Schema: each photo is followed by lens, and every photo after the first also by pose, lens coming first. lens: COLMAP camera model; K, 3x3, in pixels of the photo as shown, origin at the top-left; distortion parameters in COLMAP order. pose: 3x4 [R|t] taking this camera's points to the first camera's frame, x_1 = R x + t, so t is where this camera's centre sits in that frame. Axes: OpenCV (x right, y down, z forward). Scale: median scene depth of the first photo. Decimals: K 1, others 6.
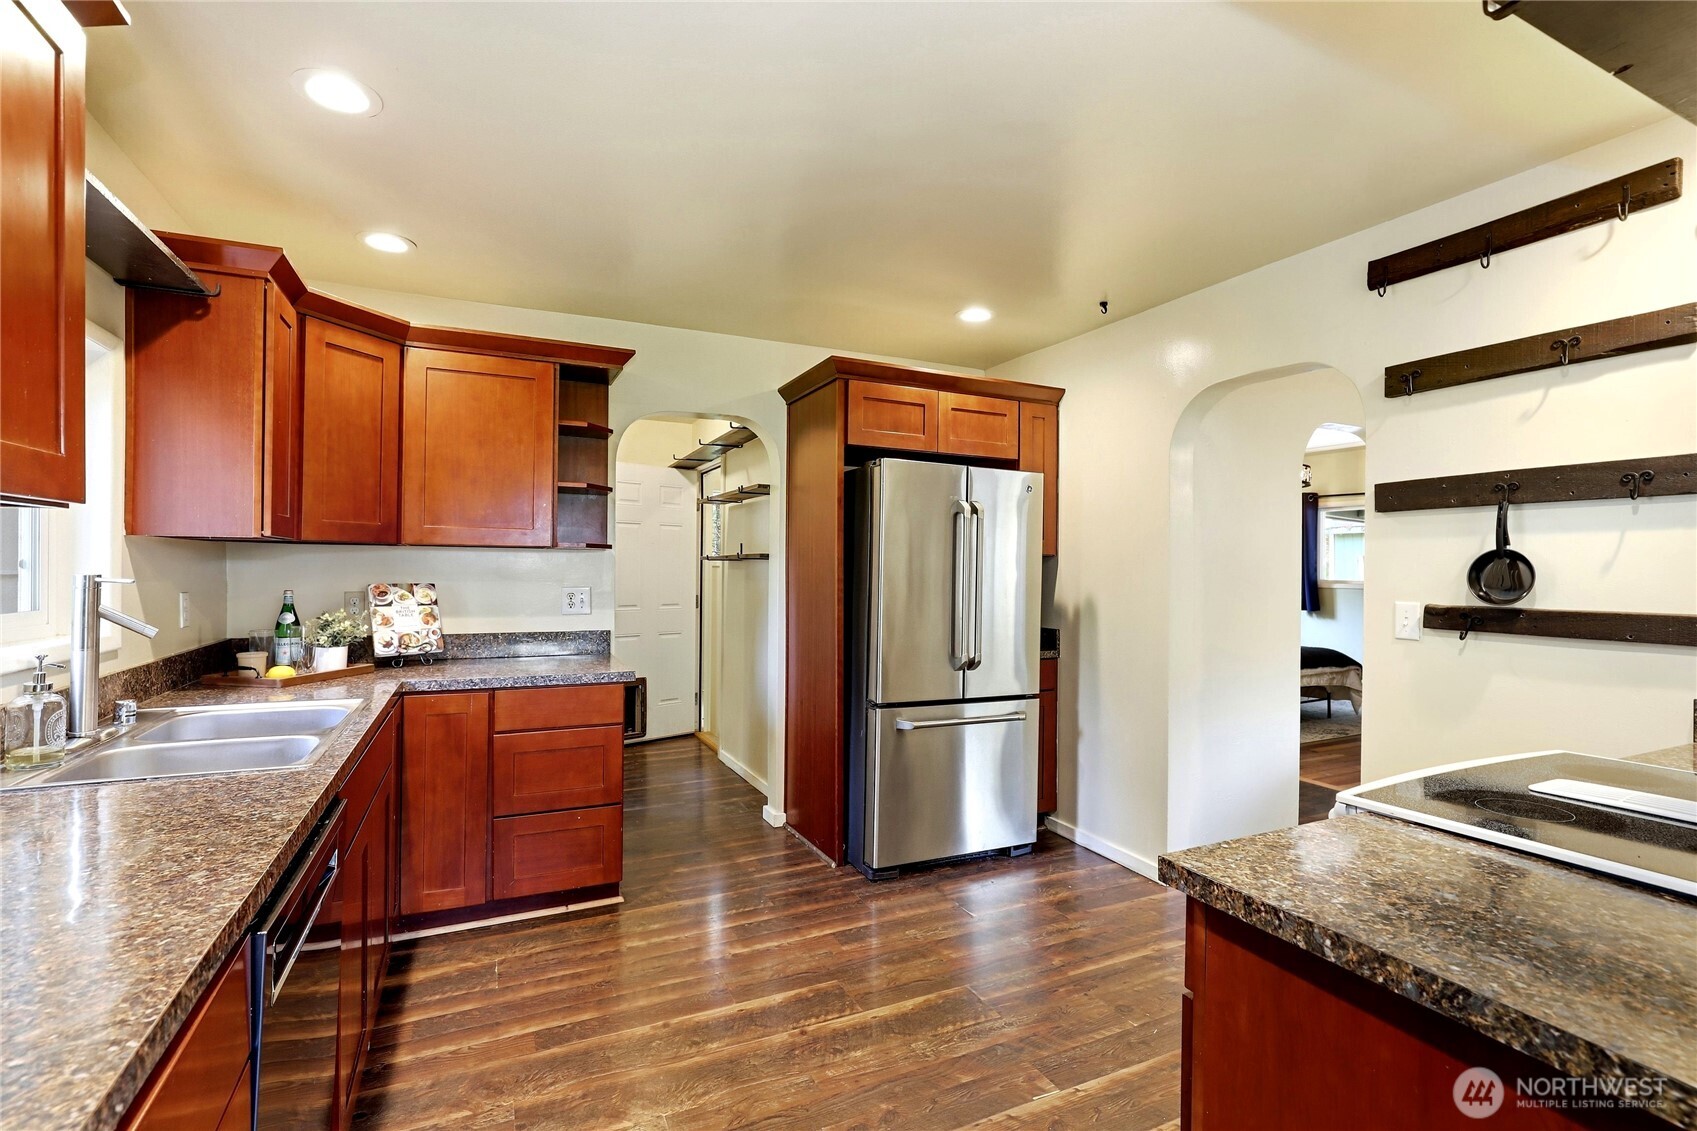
lens RADIAL K [[775.1, 0, 848.5], [0, 775.1, 565.5], [0, 0, 1]] dist [-0.023506, 0.008273]
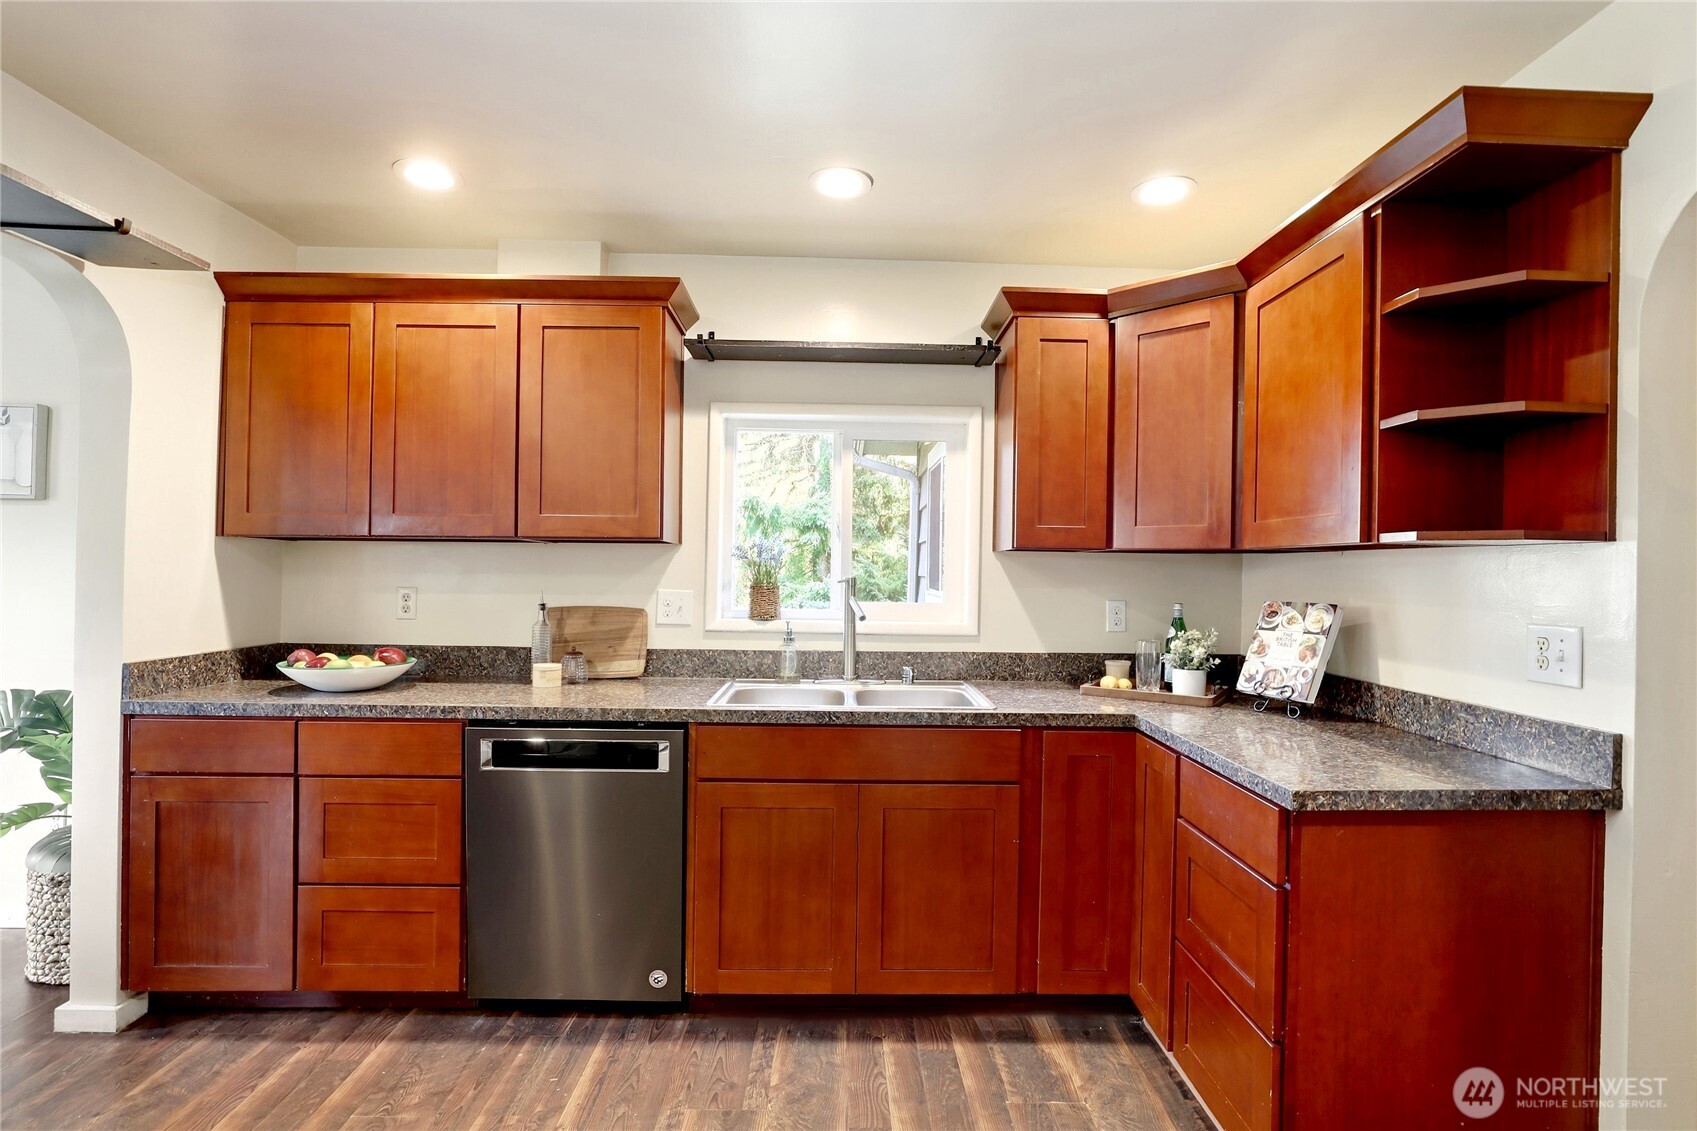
lens RADIAL K [[802.1, 0, 854.4], [0, 802.1, 569.9], [0, 0, 1]] dist [-0.021304, 0.007219]
pose [[-0.398414, -0.015908, -0.917068, 0.272334], [-0.016778, 0.999809, -0.010054, 0.007112], [0.917052, 0.011381, -0.398605, 0.869387]]
